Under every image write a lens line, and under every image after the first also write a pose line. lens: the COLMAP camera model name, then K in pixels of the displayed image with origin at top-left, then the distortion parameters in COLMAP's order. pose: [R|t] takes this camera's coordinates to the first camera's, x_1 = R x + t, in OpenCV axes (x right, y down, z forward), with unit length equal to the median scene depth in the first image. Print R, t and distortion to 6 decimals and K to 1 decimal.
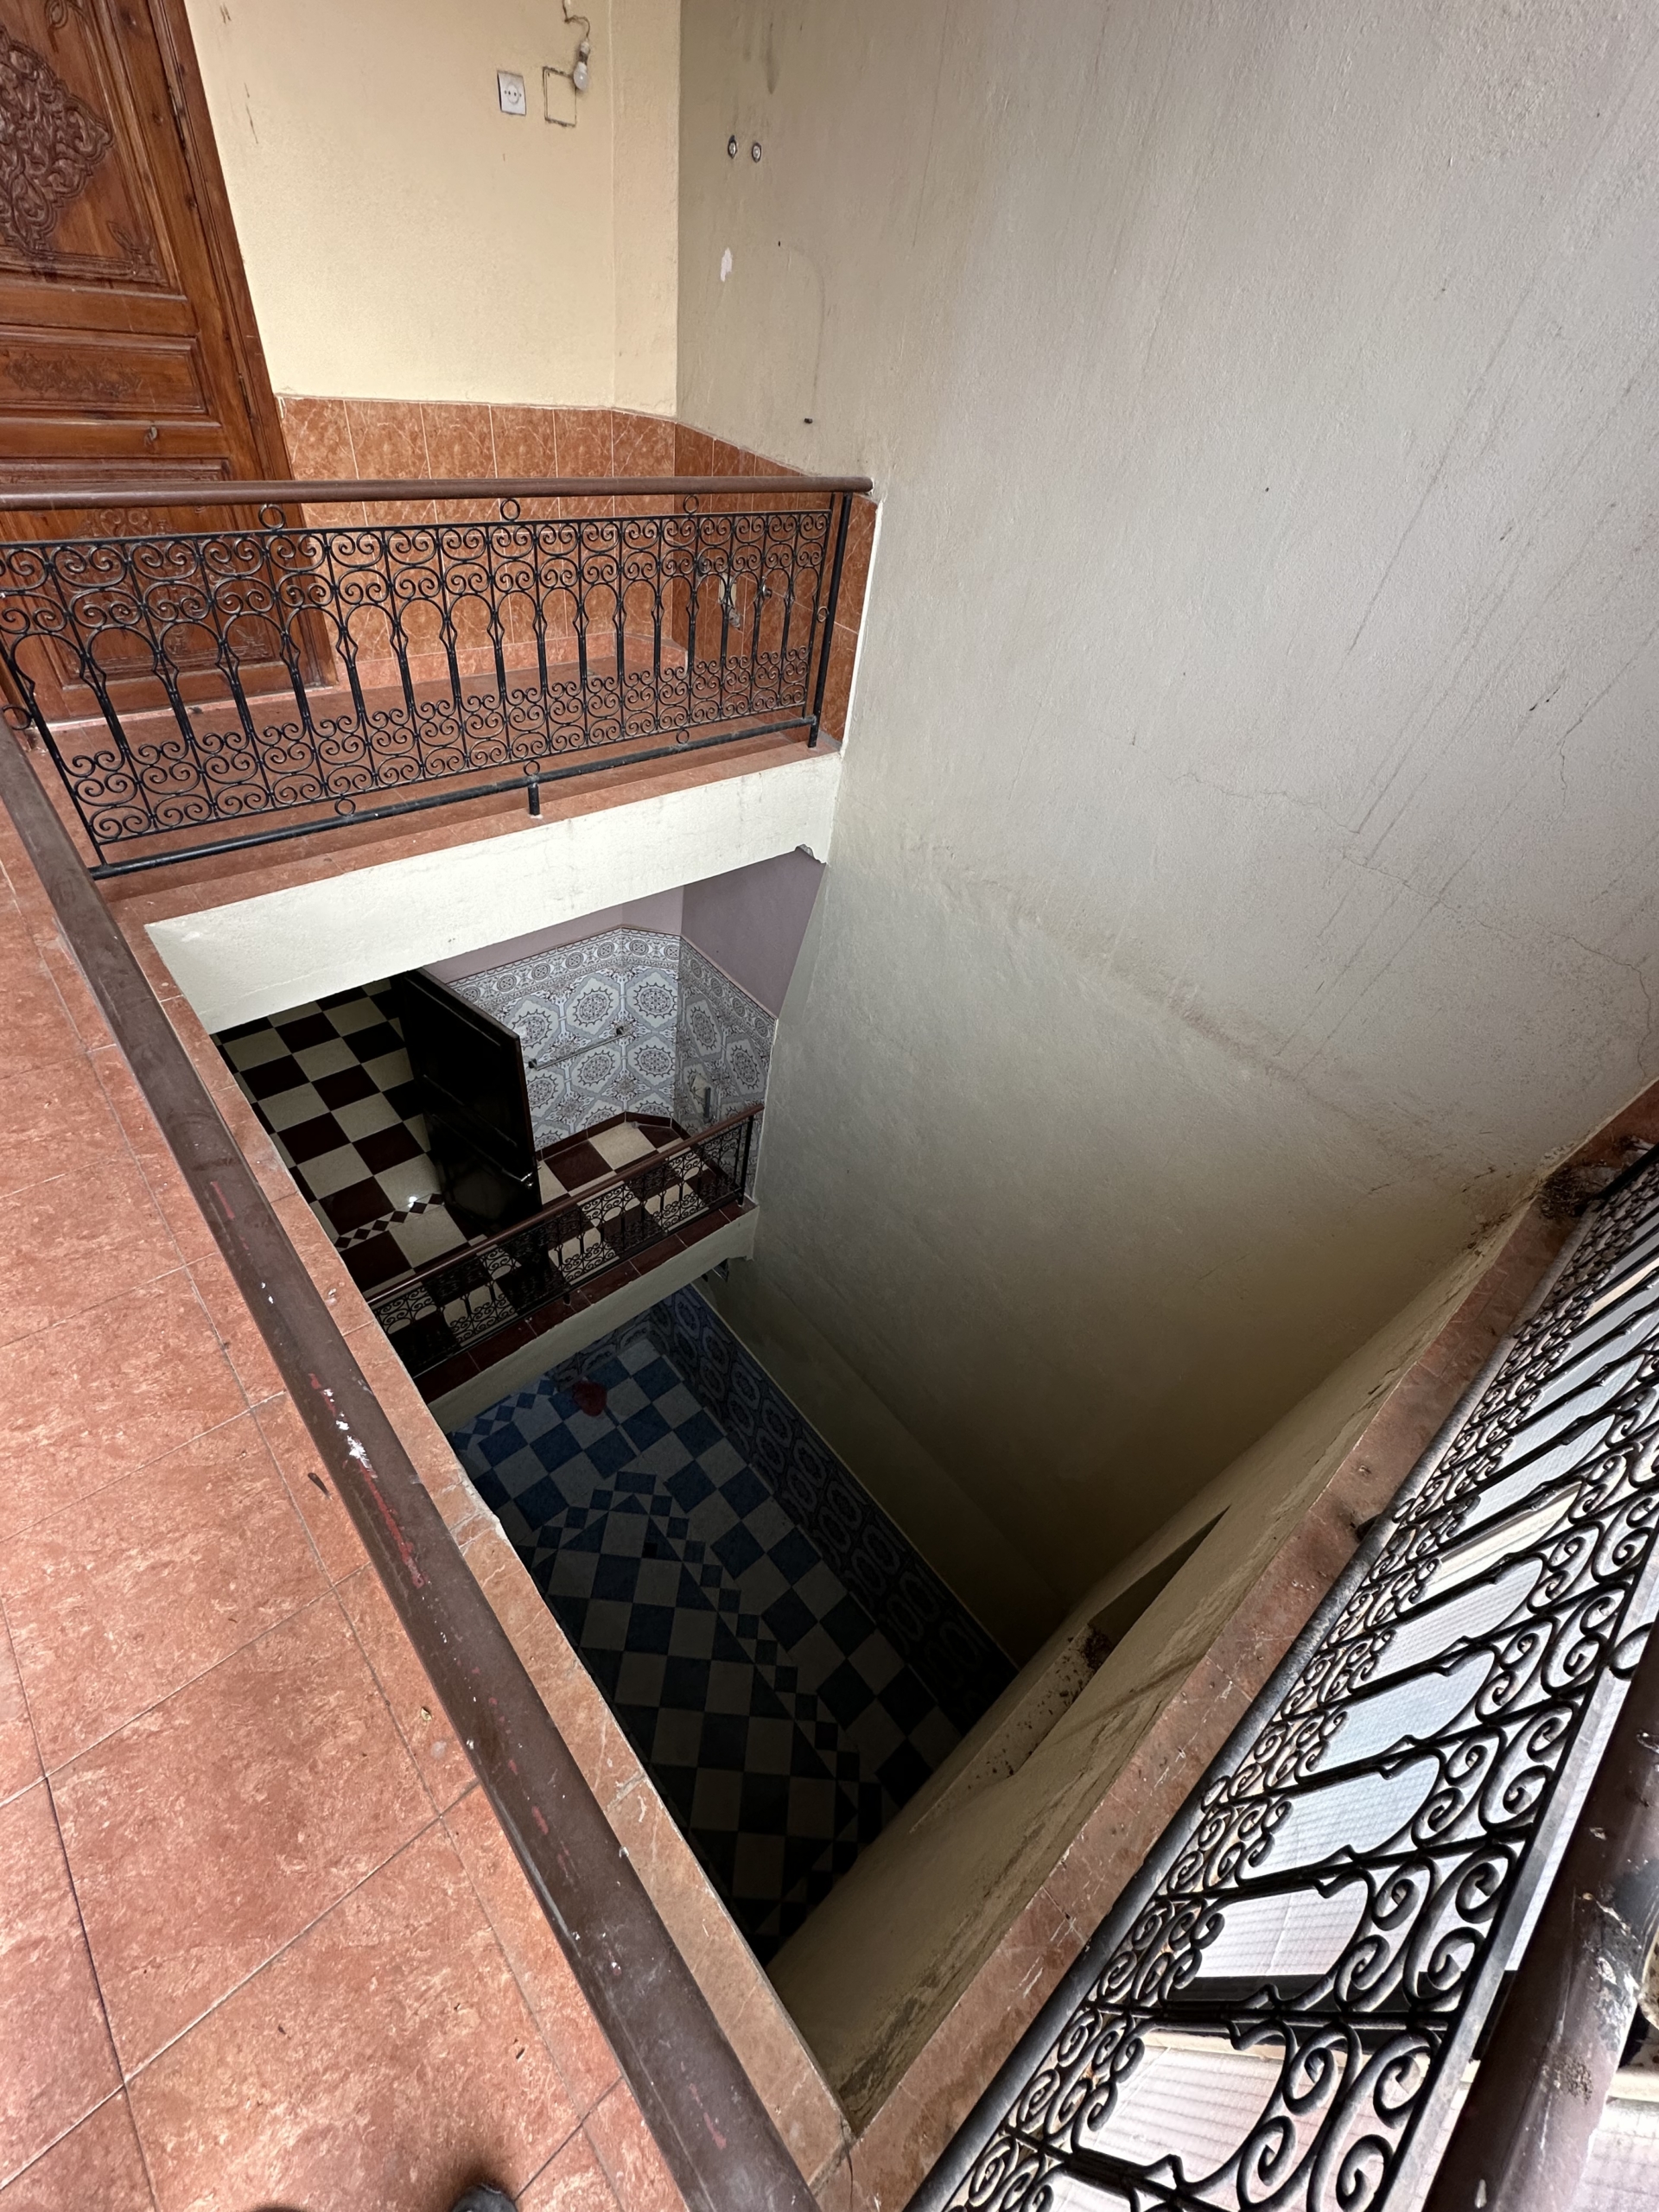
lens RADIAL K [[889.6, 0, 827.7], [0, 889.6, 1104.9], [0, 0, 1]] dist [-0.001044, 0.000146]
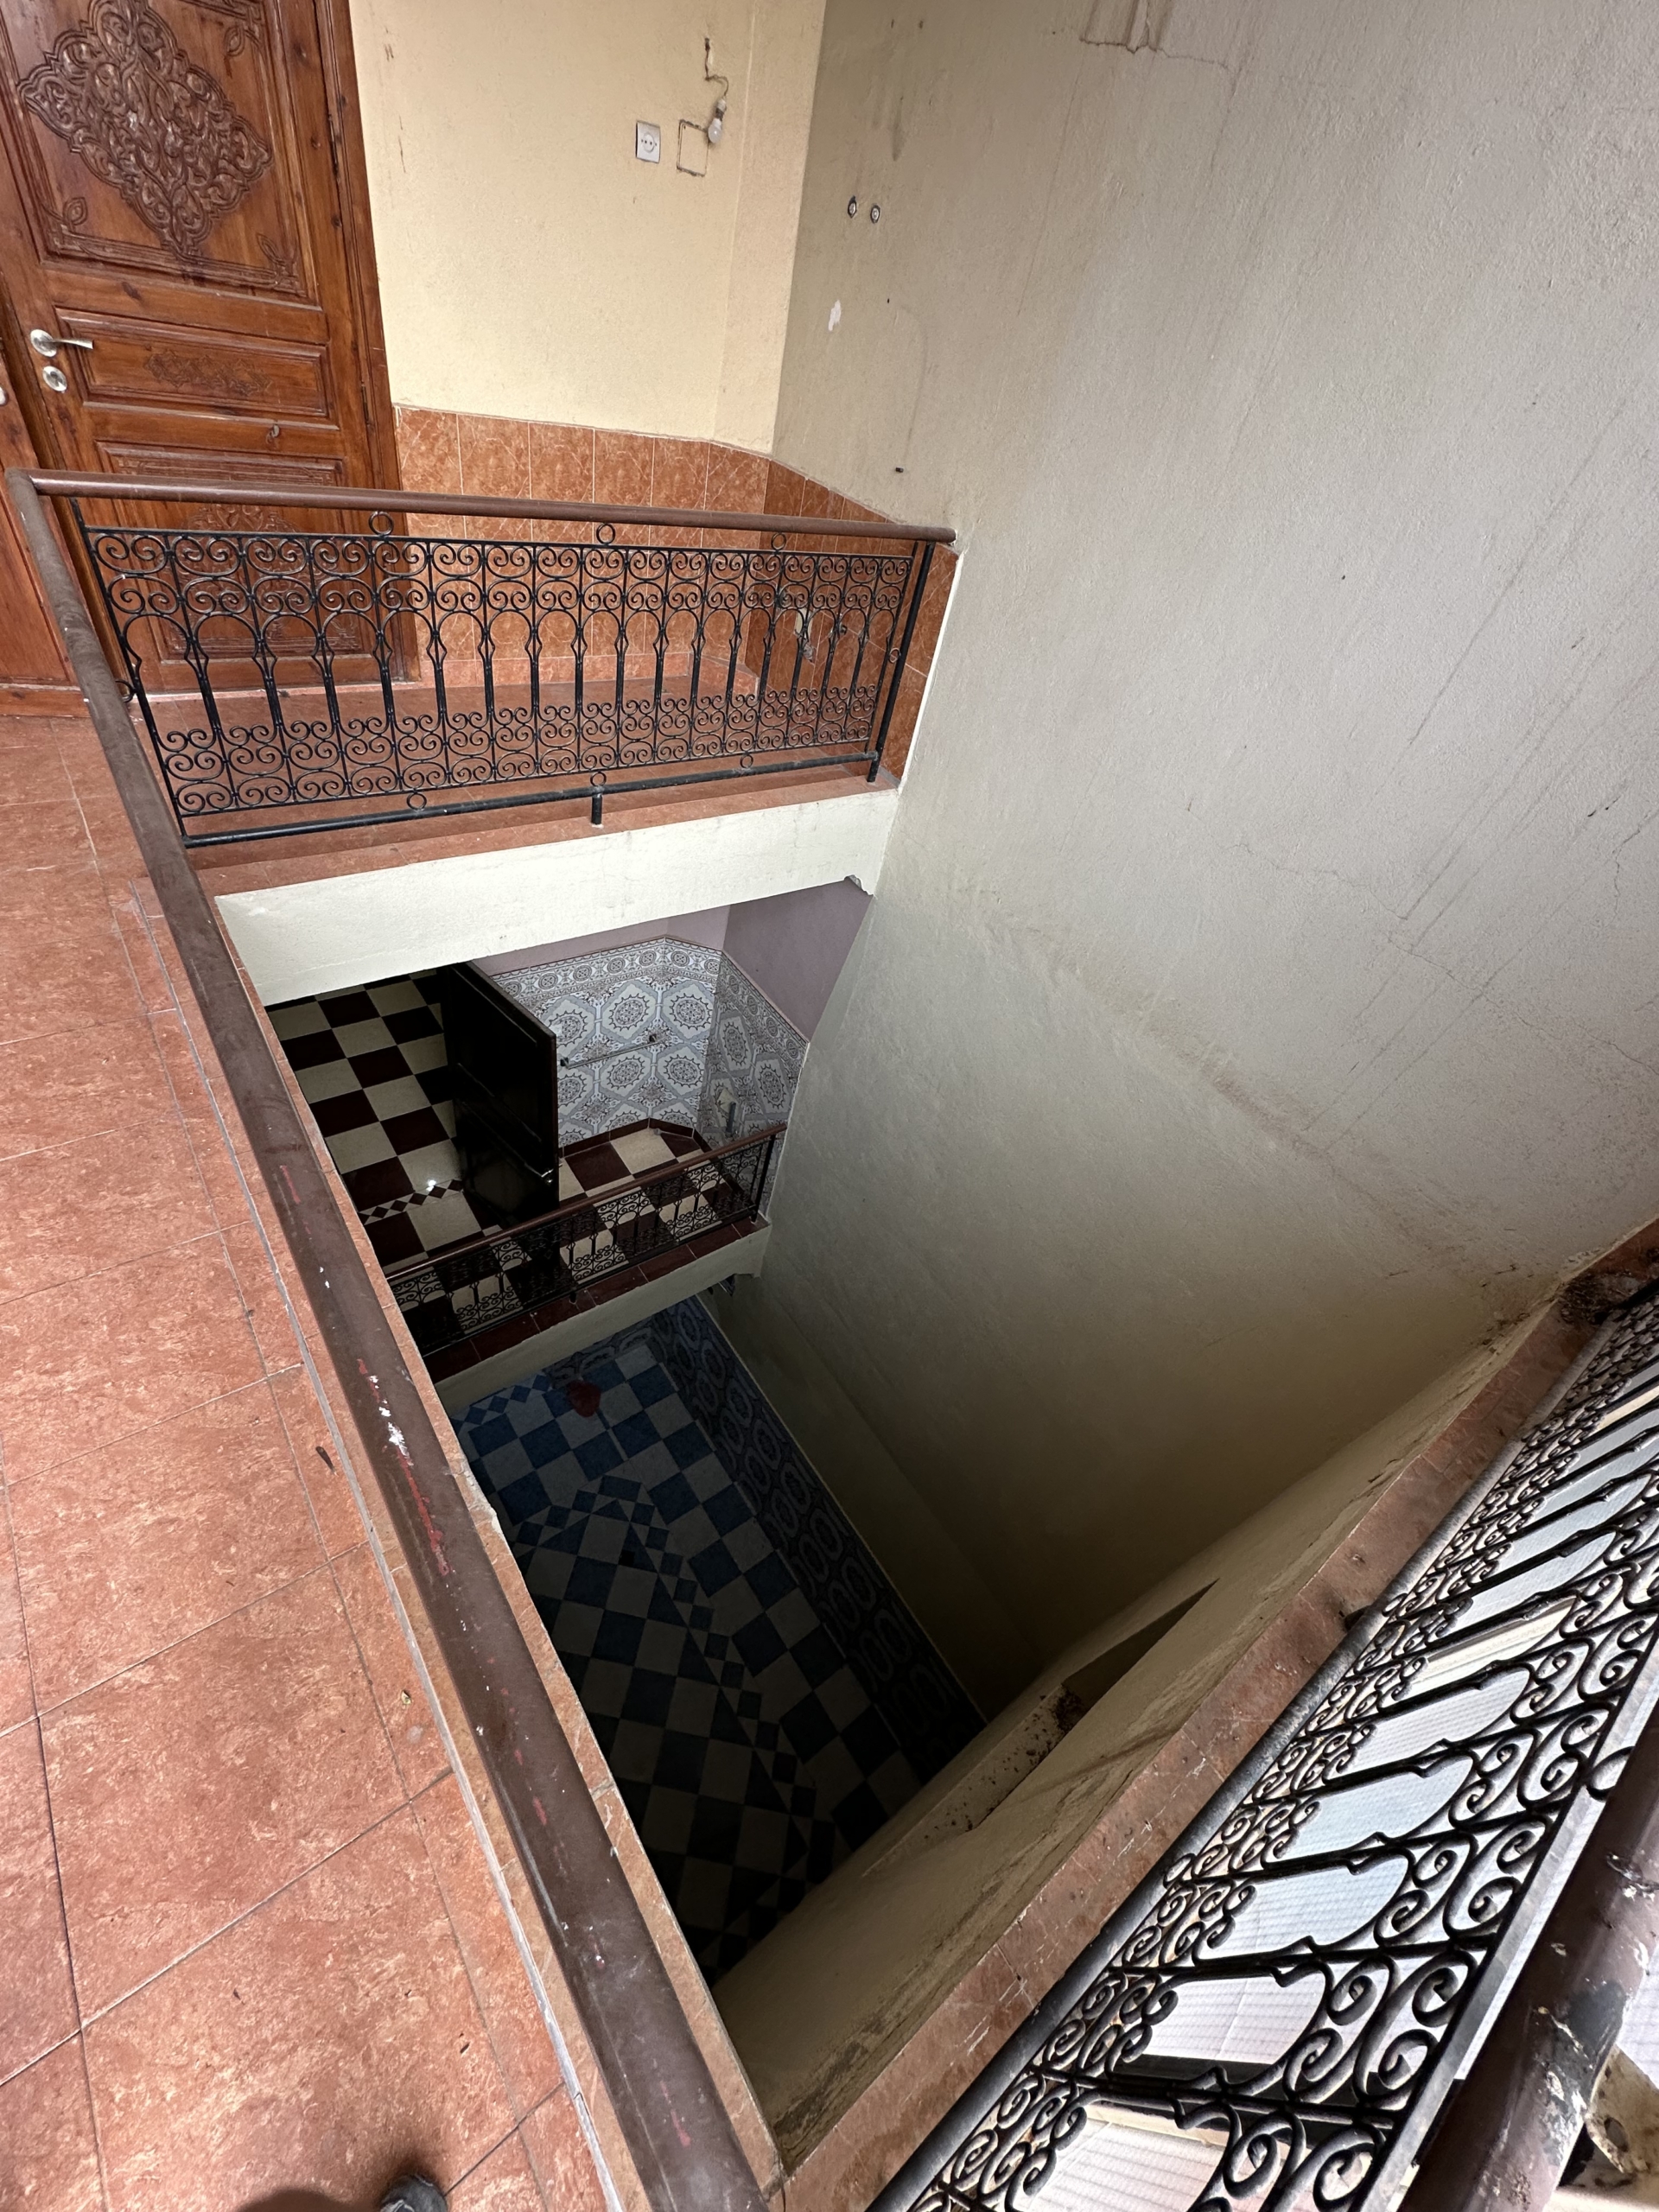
lens RADIAL K [[888.9, 0, 827.8], [0, 888.9, 1104.7], [0, 0, 1]] dist [-0.001381, 0.000078]
pose [[0.994725, 0.099555, -0.024726, -0.010541], [-0.100169, 0.994657, -0.024973, -0.009312], [0.022107, 0.027318, 0.999382, -0.017227]]
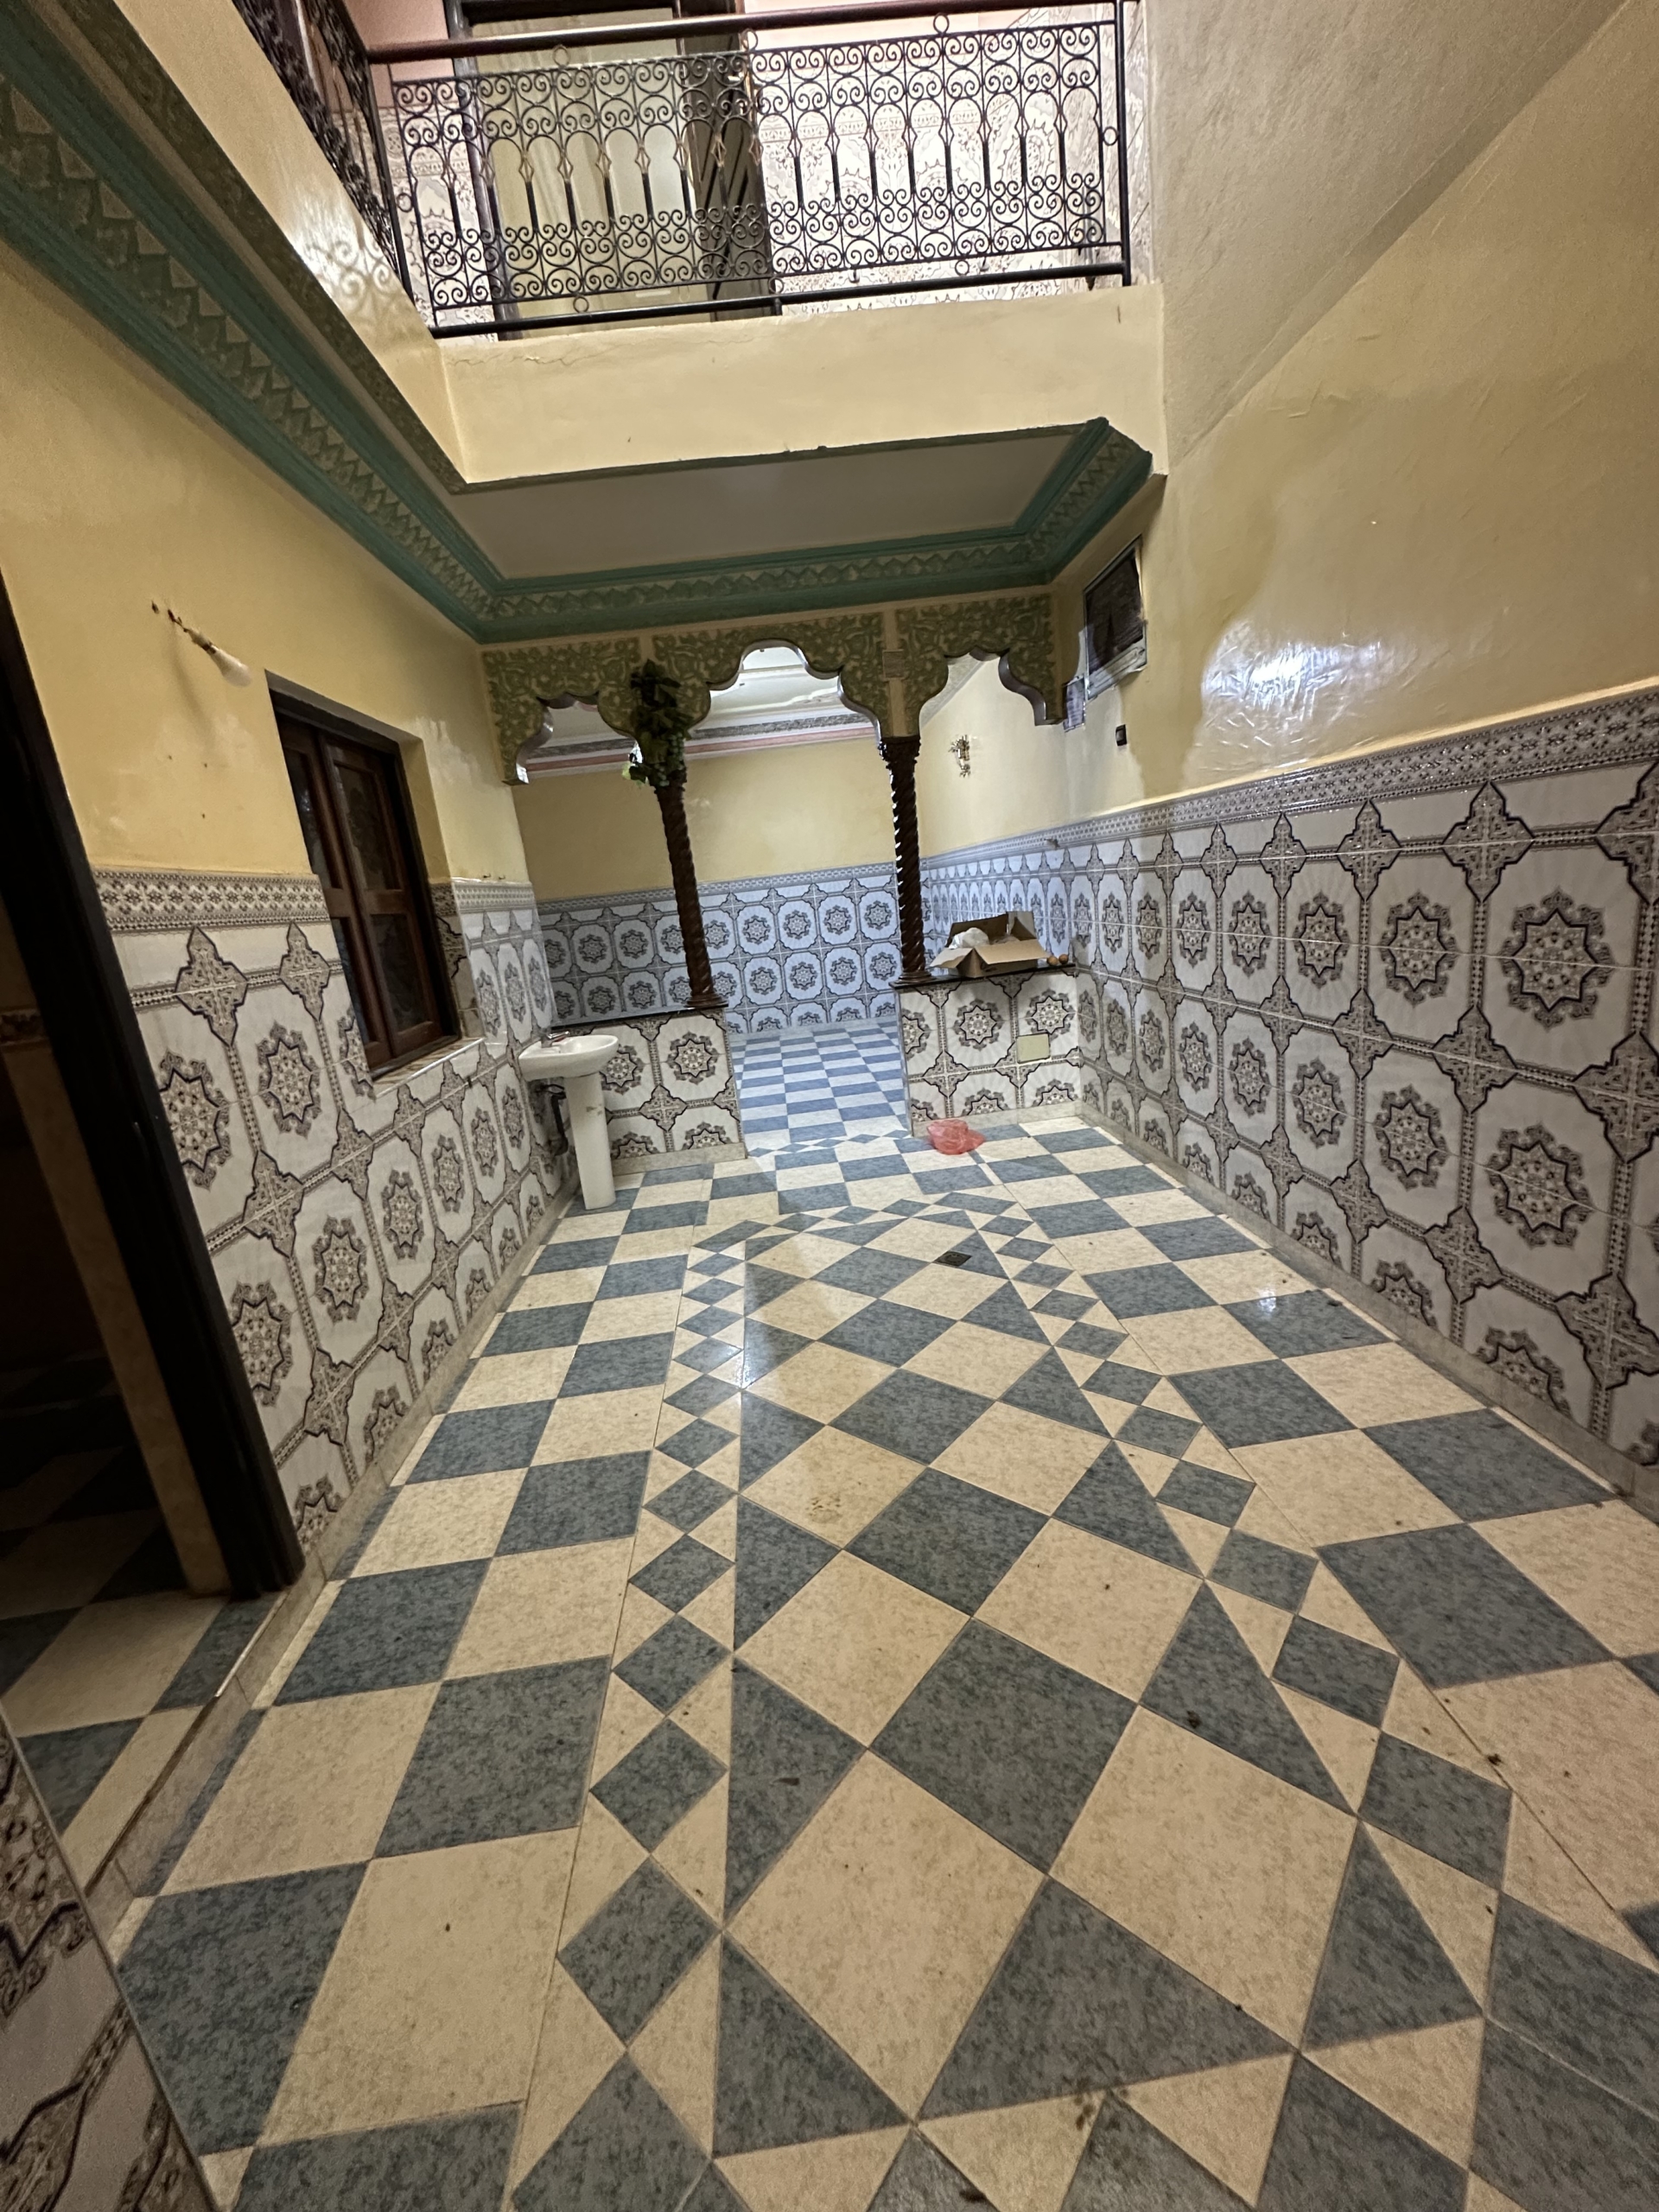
lens RADIAL K [[888.9, 0, 827.8], [0, 888.9, 1104.7], [0, 0, 1]] dist [-0.001381, 0.000078]
pose [[0.763477, -0.085064, -0.640209, 0.269087], [-0.270183, 0.858306, -0.436247, 3.209587], [0.586604, 0.506038, 0.632314, 3.079807]]
